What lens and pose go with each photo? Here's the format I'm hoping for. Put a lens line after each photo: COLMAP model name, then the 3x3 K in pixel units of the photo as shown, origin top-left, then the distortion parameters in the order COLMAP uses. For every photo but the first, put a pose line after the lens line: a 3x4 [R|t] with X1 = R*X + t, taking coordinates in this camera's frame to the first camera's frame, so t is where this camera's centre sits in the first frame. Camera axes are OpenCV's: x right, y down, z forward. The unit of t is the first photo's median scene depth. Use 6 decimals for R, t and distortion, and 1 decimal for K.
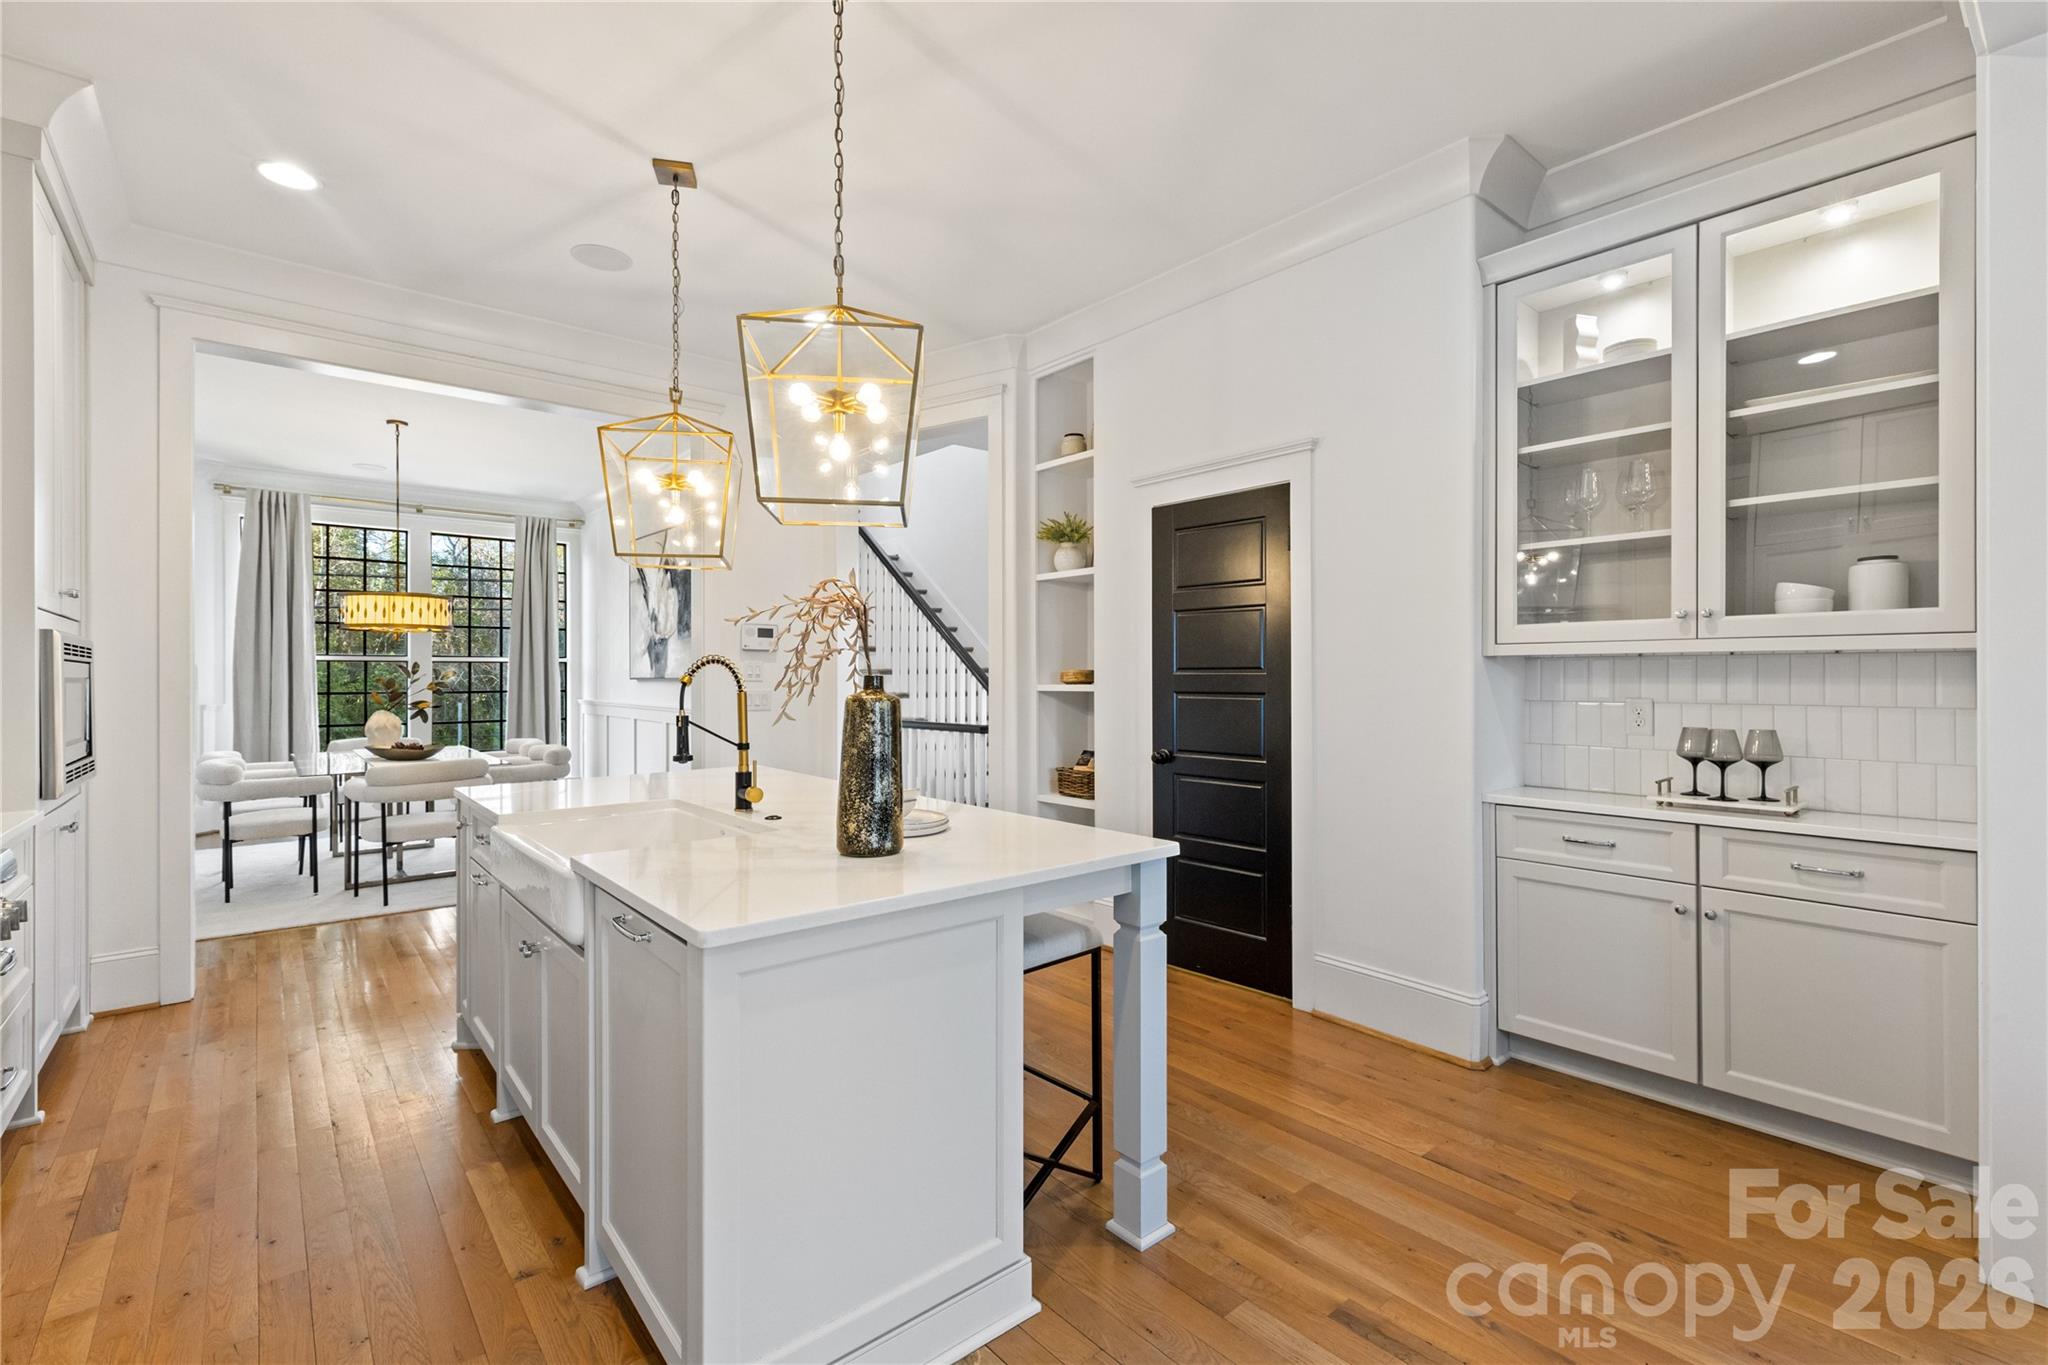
lens RADIAL K [[920.5, 0, 1034.8], [0, 920.5, 672.2], [0, 0, 1]] dist [0.004180, 0.000651]
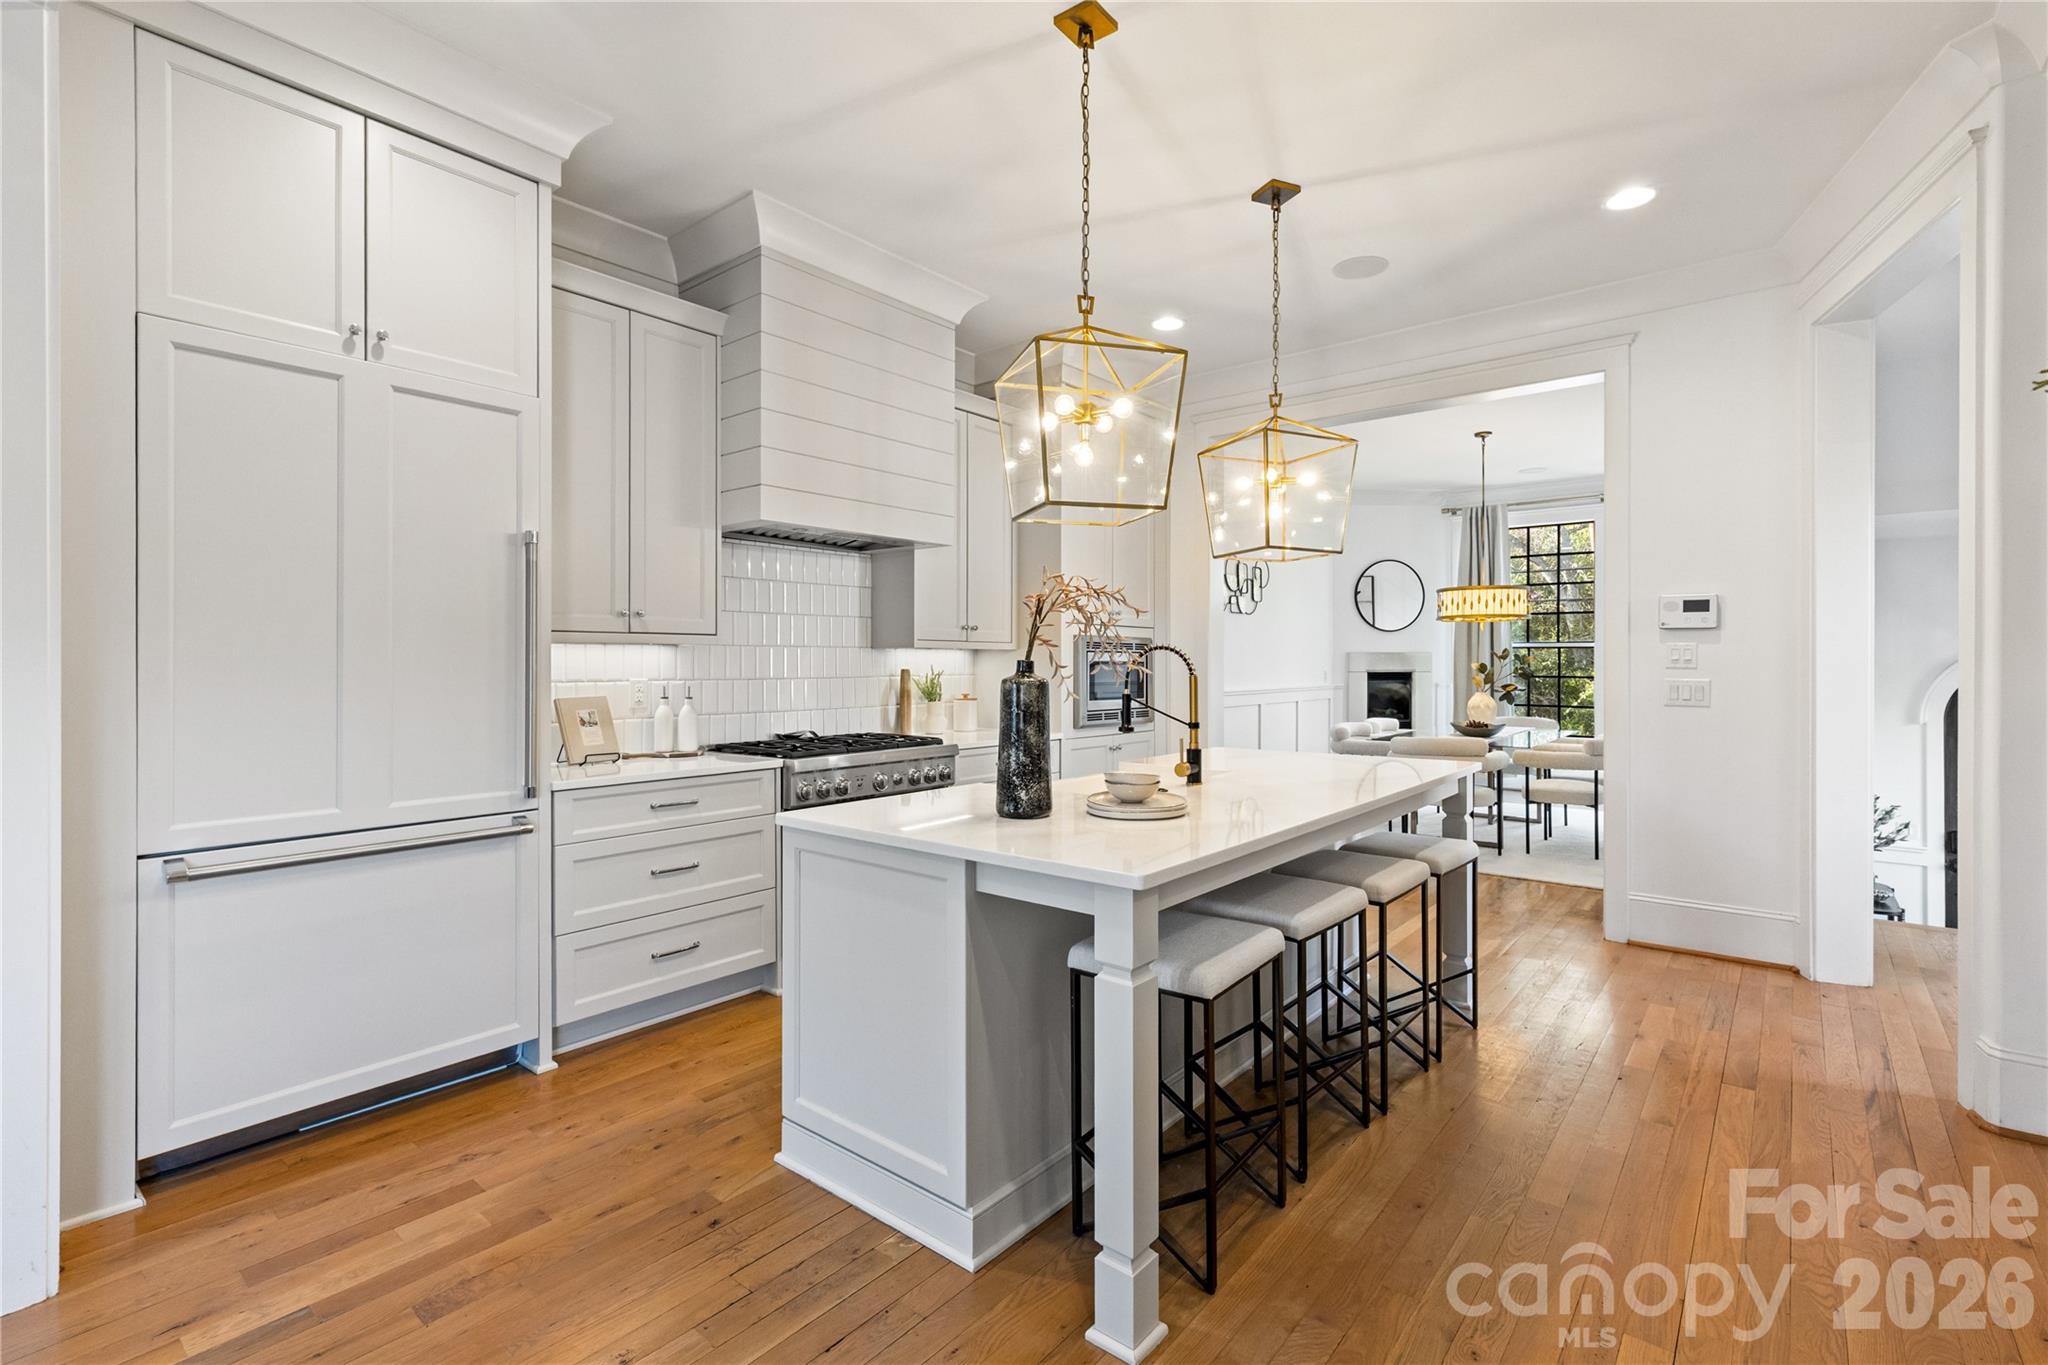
lens RADIAL K [[920.5, 0, 1031.4], [0, 920.5, 663.9], [0, 0, 1]] dist [0.004180, 0.000651]
pose [[0.181137, 0.004083, -0.983449, 0.248507], [0.003106, 0.999984, 0.004724, 0.000547], [0.983453, -0.003911, 0.181121, 0.210728]]
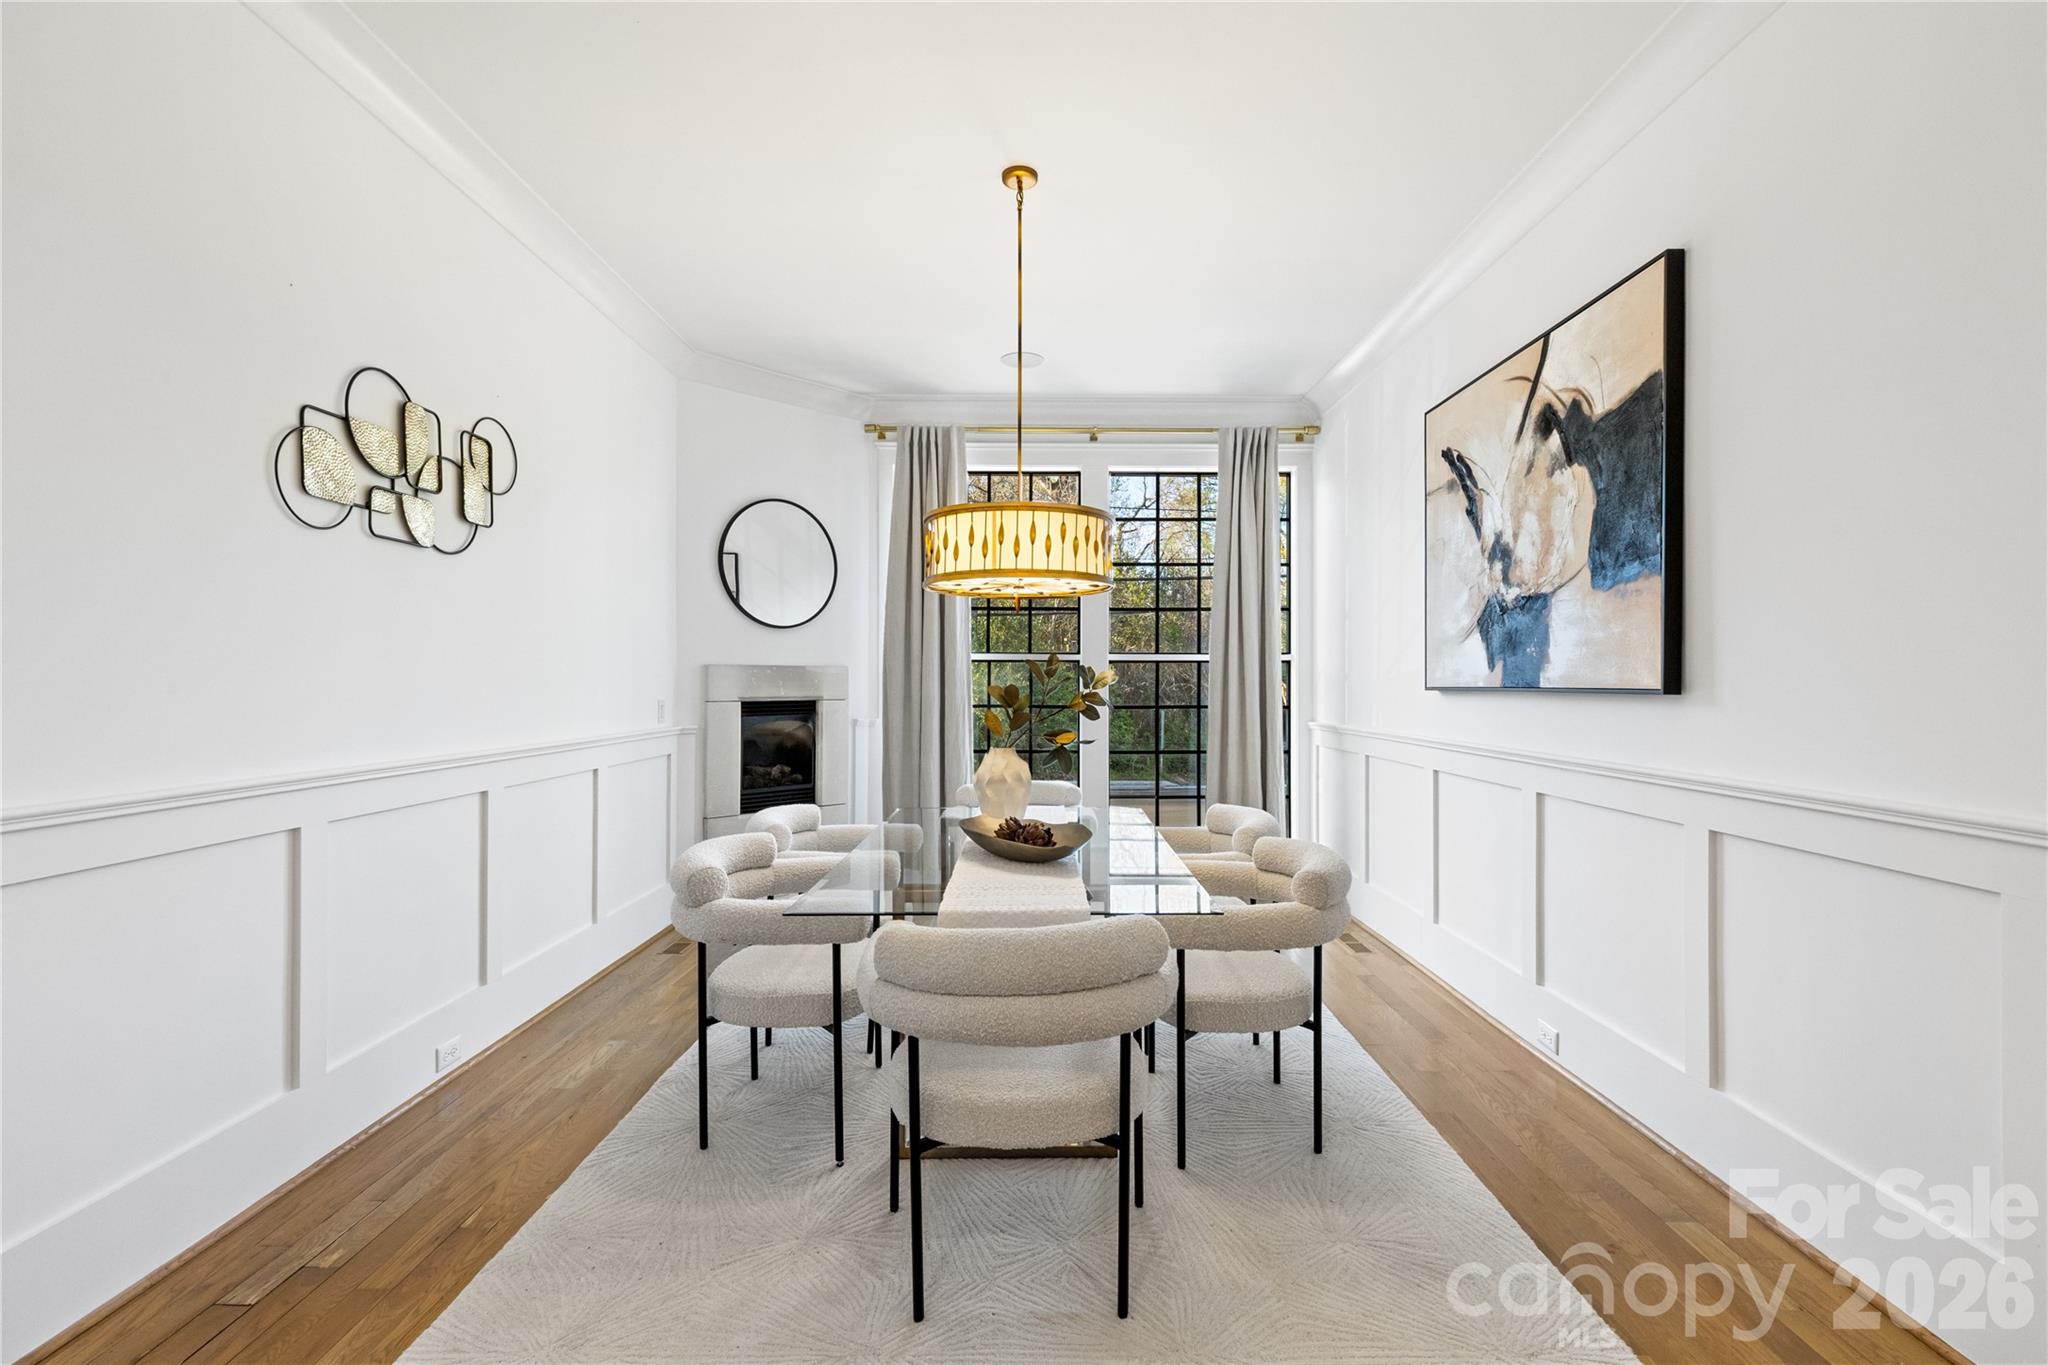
lens RADIAL K [[920.5, 0, 1035.9], [0, 920.5, 679.1], [0, 0, 1]] dist [0.004180, 0.000651]
pose [[0.765622, 0.000430, -0.643290, -0.293402], [-0.001920, 0.999997, -0.001616, 0.003259], [0.643287, 0.002472, 0.765621, 0.504876]]
